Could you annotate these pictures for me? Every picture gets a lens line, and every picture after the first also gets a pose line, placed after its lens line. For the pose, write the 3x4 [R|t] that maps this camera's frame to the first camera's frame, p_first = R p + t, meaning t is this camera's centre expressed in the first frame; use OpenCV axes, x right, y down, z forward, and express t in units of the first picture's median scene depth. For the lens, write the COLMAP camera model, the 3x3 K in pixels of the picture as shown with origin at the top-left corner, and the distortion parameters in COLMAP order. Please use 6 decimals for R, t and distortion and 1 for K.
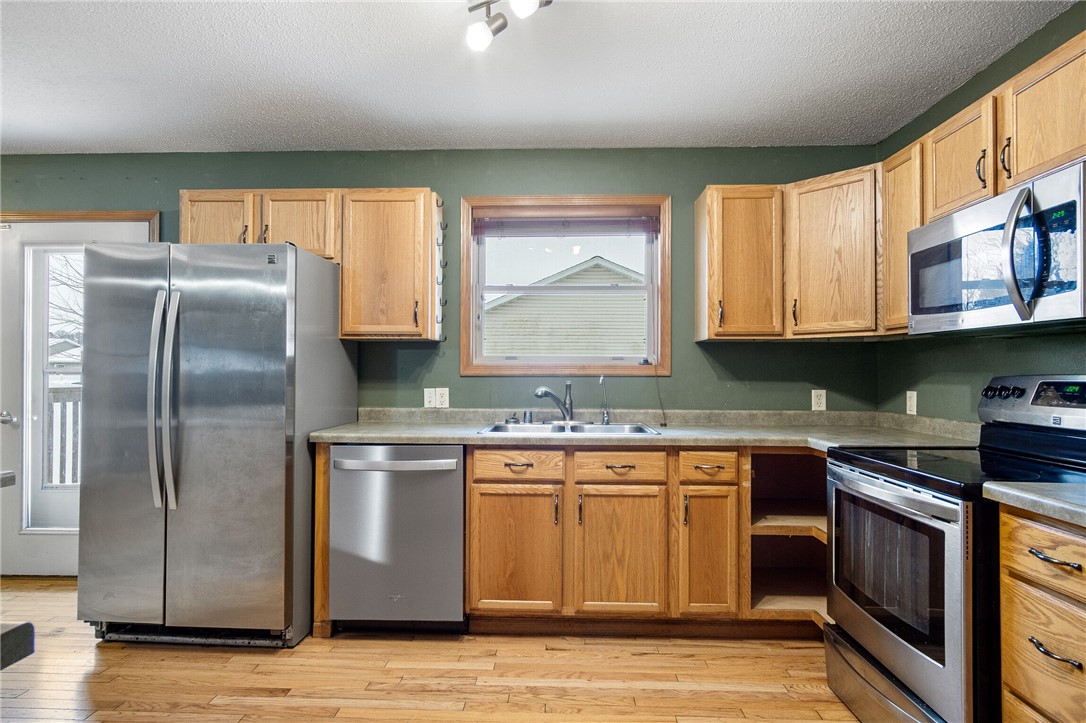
lens RADIAL K [[584.5, 0, 537.2], [0, 584.5, 361.2], [0, 0, 1]] dist [-0.004499, 0.003182]
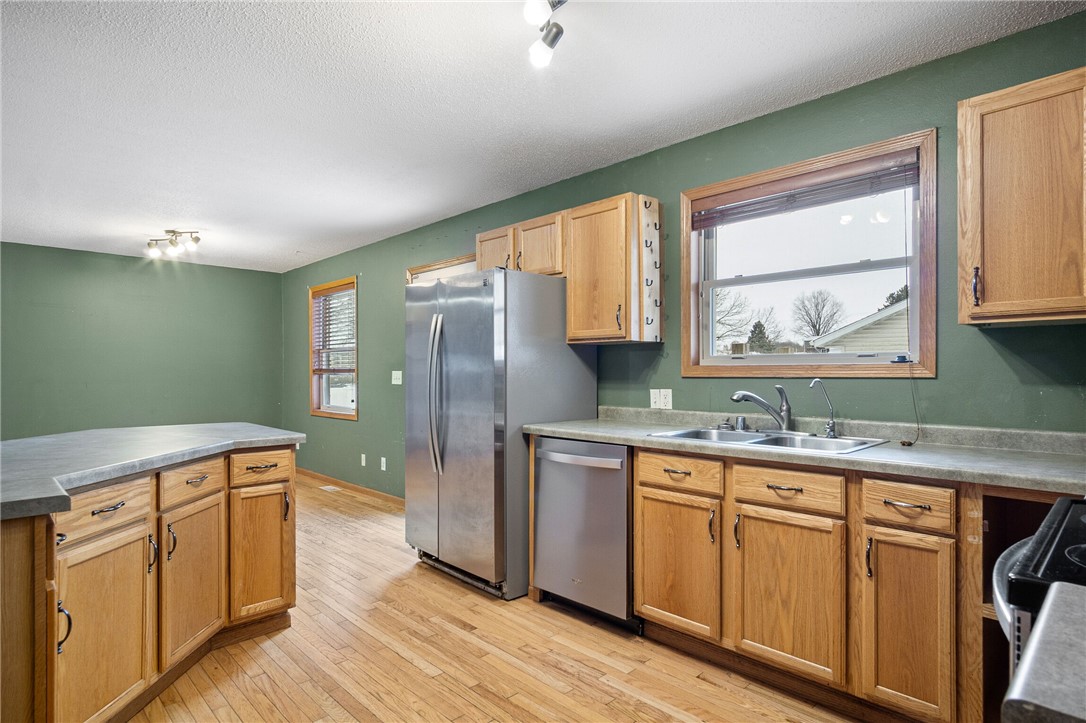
lens RADIAL K [[584.5, 0, 539.2], [0, 584.5, 369.3], [0, 0, 1]] dist [-0.004499, 0.003182]
pose [[0.720560, -0.006916, -0.693358, 0.460642], [0.015171, 0.999868, 0.005794, 0.003582], [0.693226, -0.014694, 0.720570, 0.172963]]
